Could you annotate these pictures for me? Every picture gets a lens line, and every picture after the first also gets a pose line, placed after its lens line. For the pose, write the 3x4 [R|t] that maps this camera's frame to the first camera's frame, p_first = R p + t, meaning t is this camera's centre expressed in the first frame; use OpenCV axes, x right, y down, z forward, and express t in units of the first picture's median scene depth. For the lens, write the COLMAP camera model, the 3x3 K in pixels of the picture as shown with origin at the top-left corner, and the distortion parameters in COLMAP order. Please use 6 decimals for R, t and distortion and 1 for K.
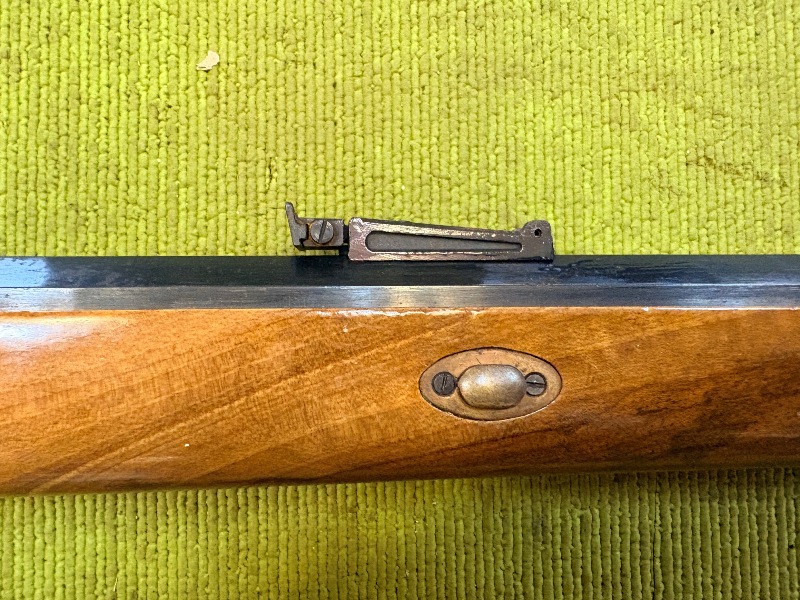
lens RADIAL K [[599.0, 0, 397.6], [0, 599.0, 297.7], [0, 0, 1]] dist [-0.000119, 0.008721]
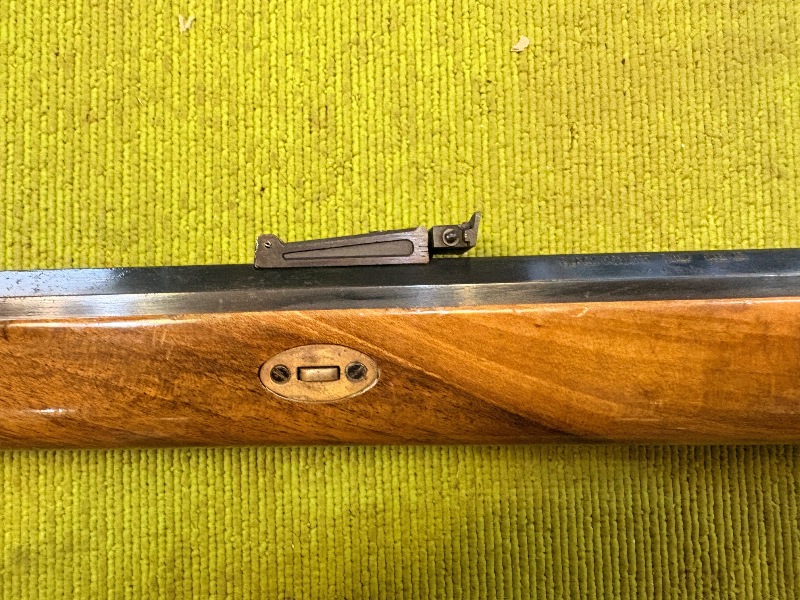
lens RADIAL K [[599.0, 0, 397.6], [0, 599.0, 301.2], [0, 0, 1]] dist [-0.000119, 0.008721]
pose [[0.999785, -0.009983, -0.018163, -0.546557], [0.009770, 0.999883, -0.011808, 0.137700], [0.018278, 0.011628, 0.999765, -0.211028]]
